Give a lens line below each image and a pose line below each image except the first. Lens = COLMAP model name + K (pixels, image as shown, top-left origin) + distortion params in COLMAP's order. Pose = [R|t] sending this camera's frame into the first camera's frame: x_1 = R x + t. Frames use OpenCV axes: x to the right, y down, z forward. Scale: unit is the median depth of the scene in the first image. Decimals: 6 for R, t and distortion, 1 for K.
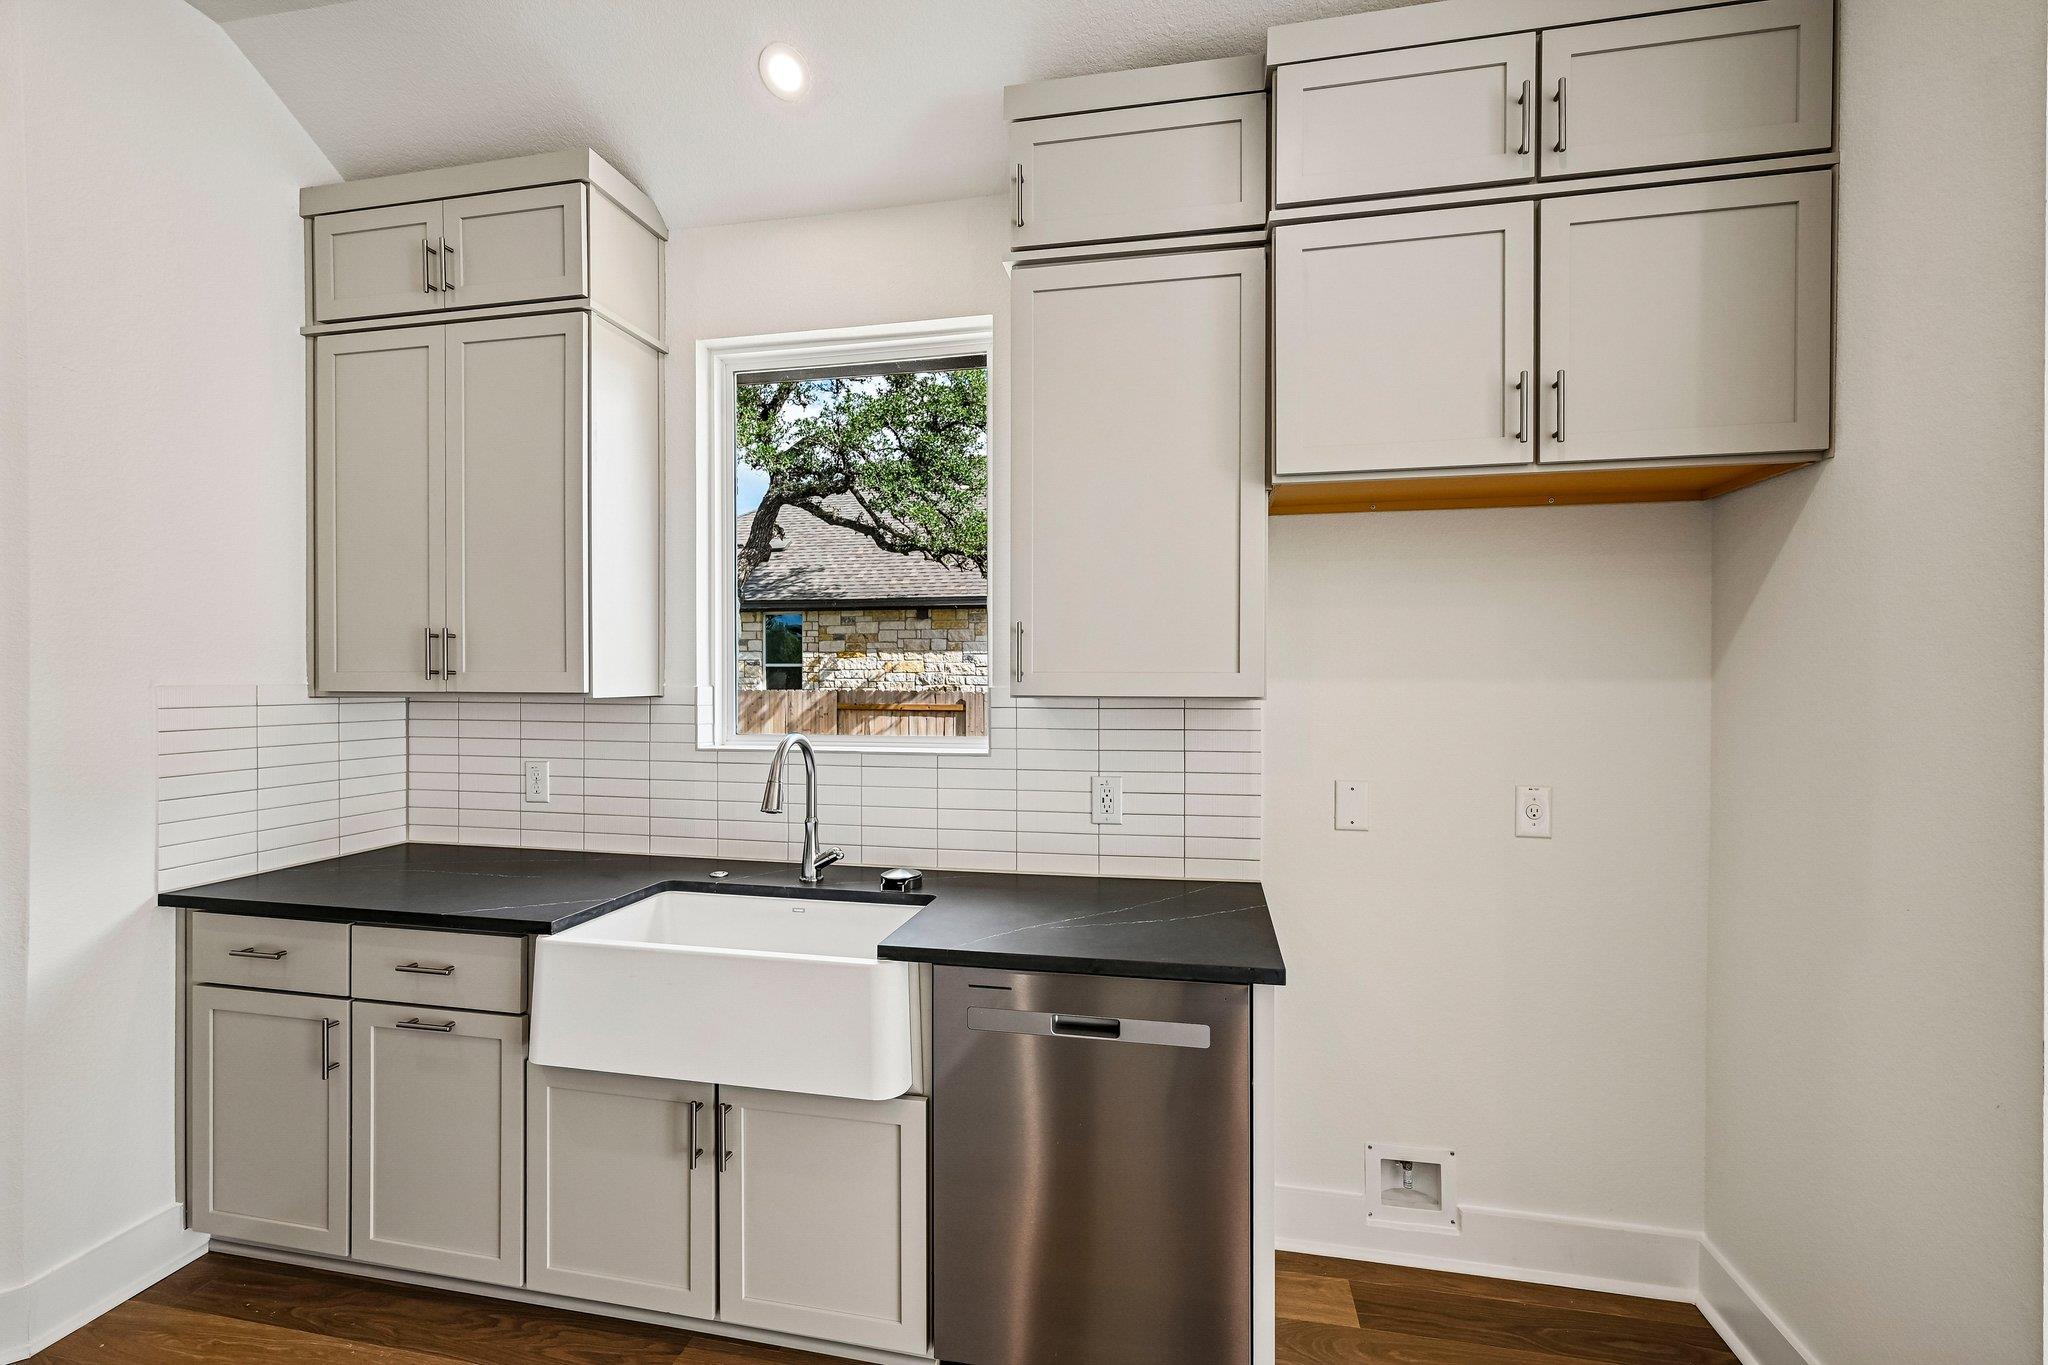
lens RADIAL K [[864.9, 0, 1024.0], [0, 864.9, 682.5], [0, 0, 1]] dist [-0.000890, -0.000197]
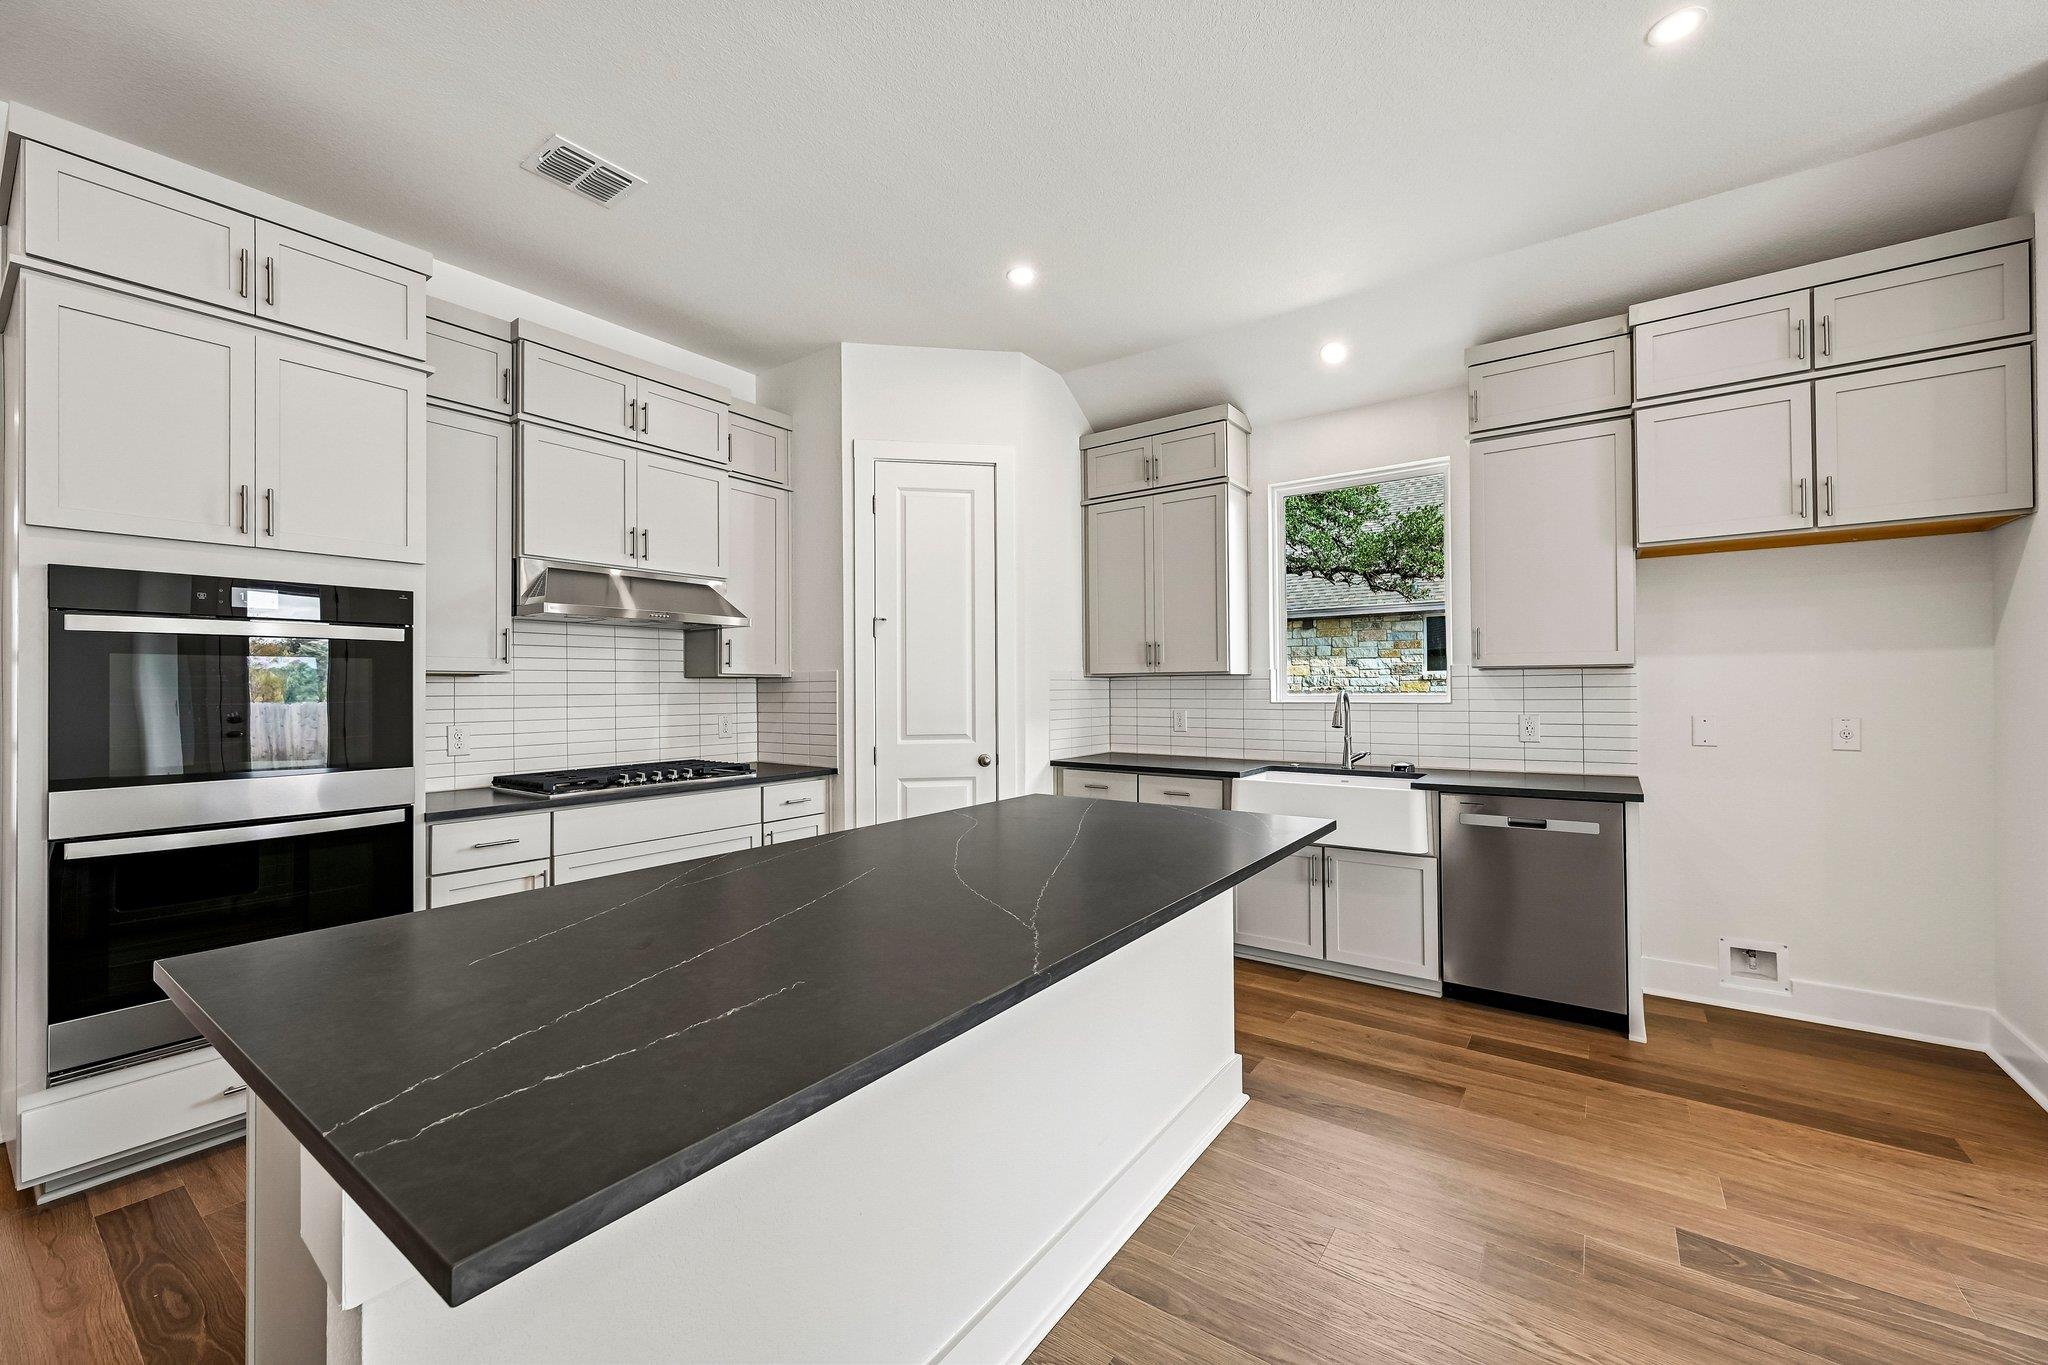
lens RADIAL K [[805.1, 0, 1024.0], [0, 805.1, 682.5], [0, 0, 1]] dist [-0.000329, 0.000733]
pose [[0.911110, -0.011617, -0.412000, -0.168626], [0.007193, 0.999899, -0.012286, 0.058982], [0.412101, 0.008230, 0.911101, -0.929647]]
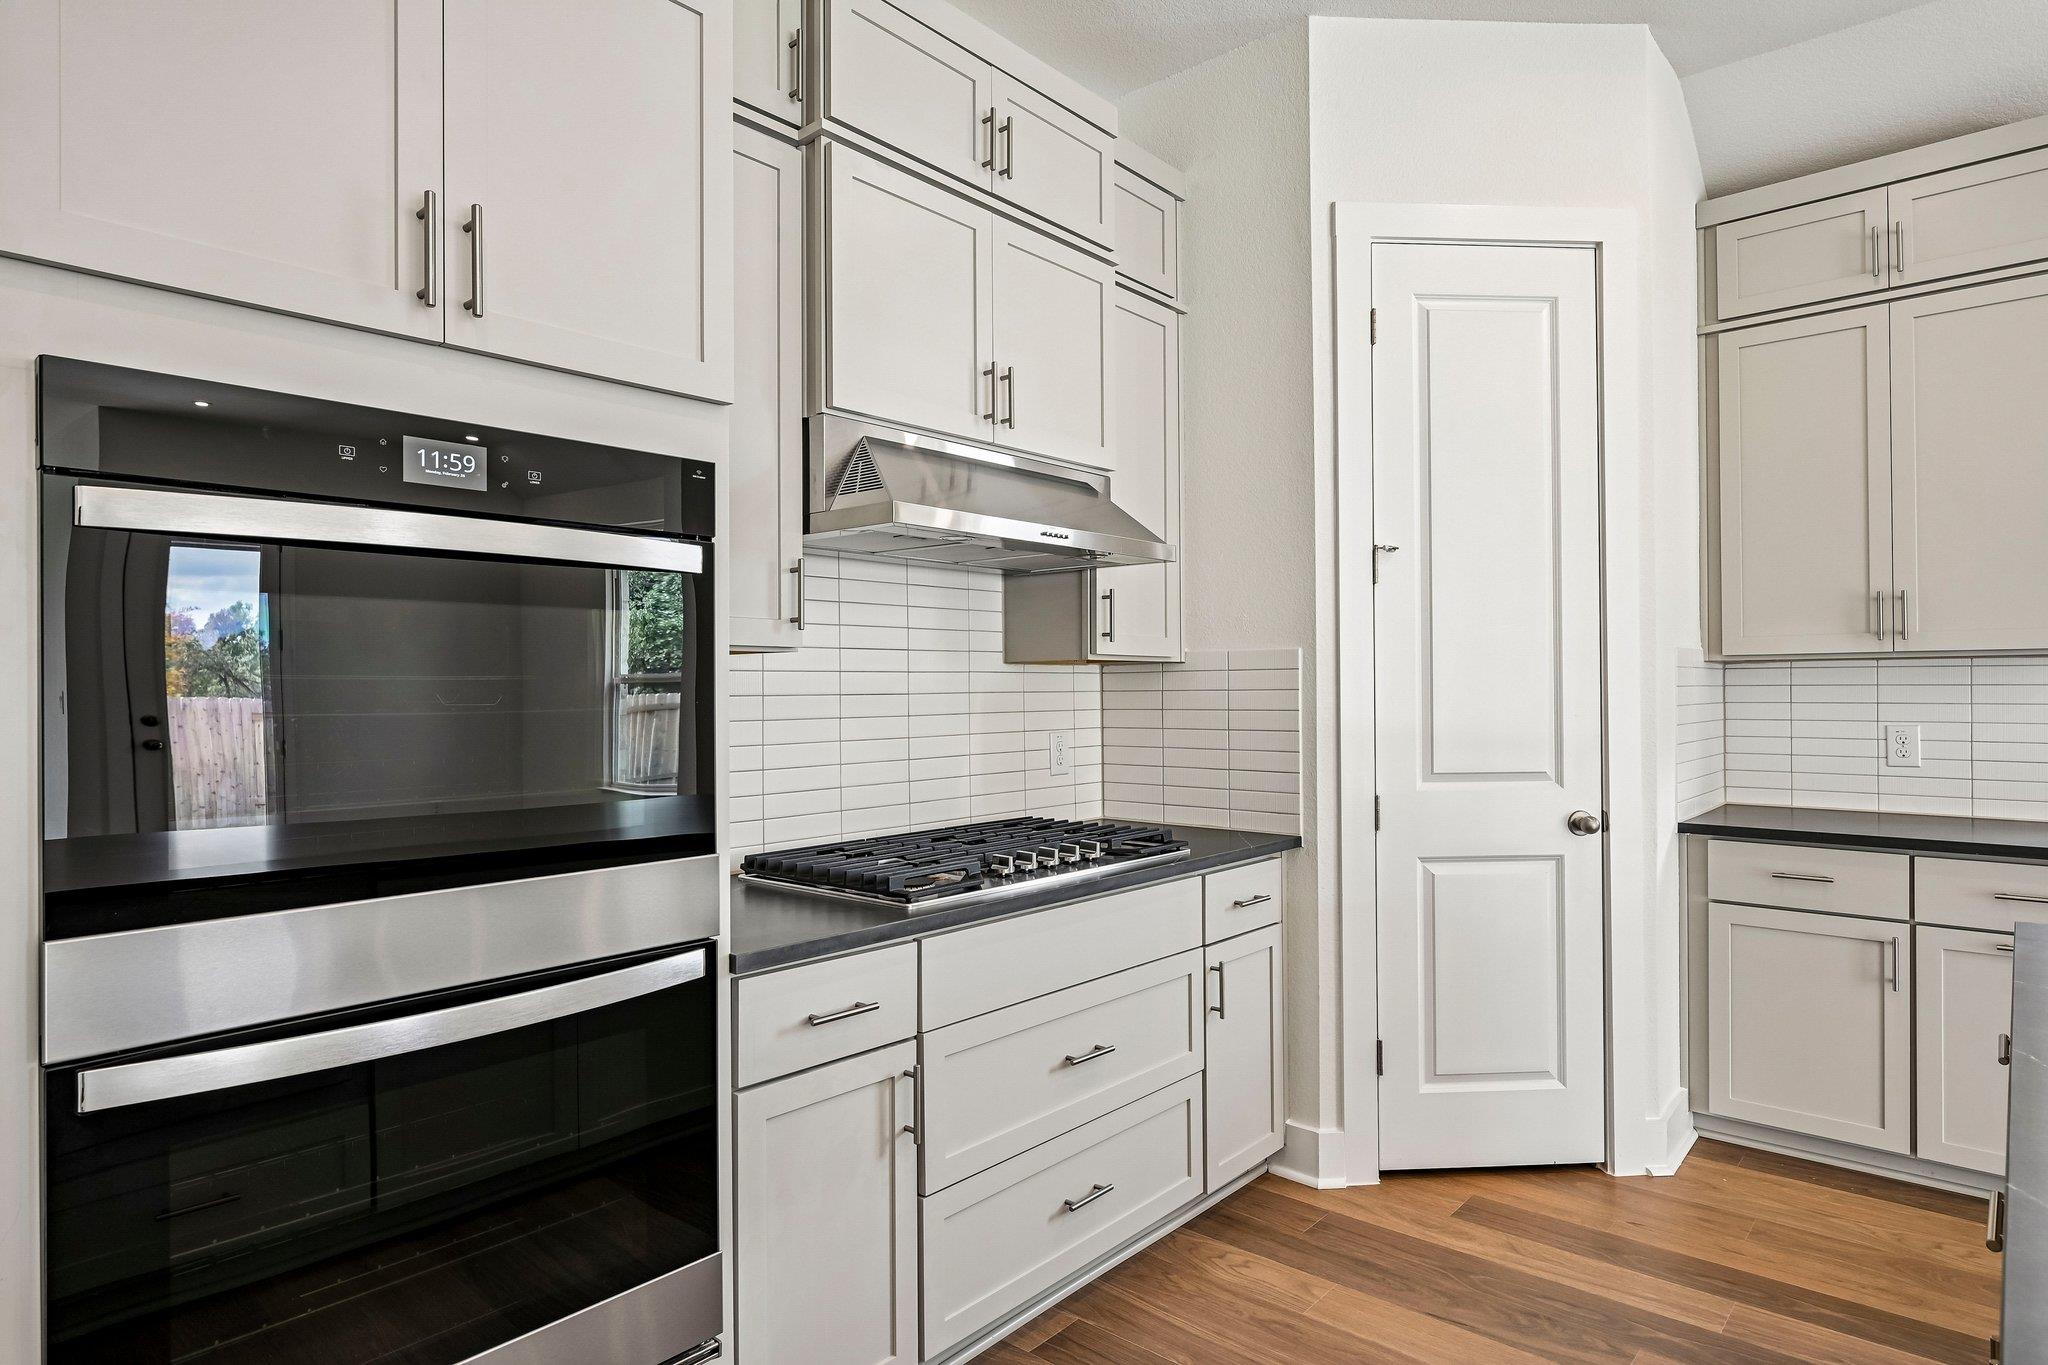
lens RADIAL K [[1149.3, 0, 1024.0], [0, 1149.3, 682.5], [0, 0, 1]] dist [-0.002610, 0.001238]
pose [[0.867156, -0.010769, -0.497920, -0.936322], [0.006768, 0.999929, -0.009840, 0.057767], [0.497990, 0.005163, 0.867167, -0.773975]]
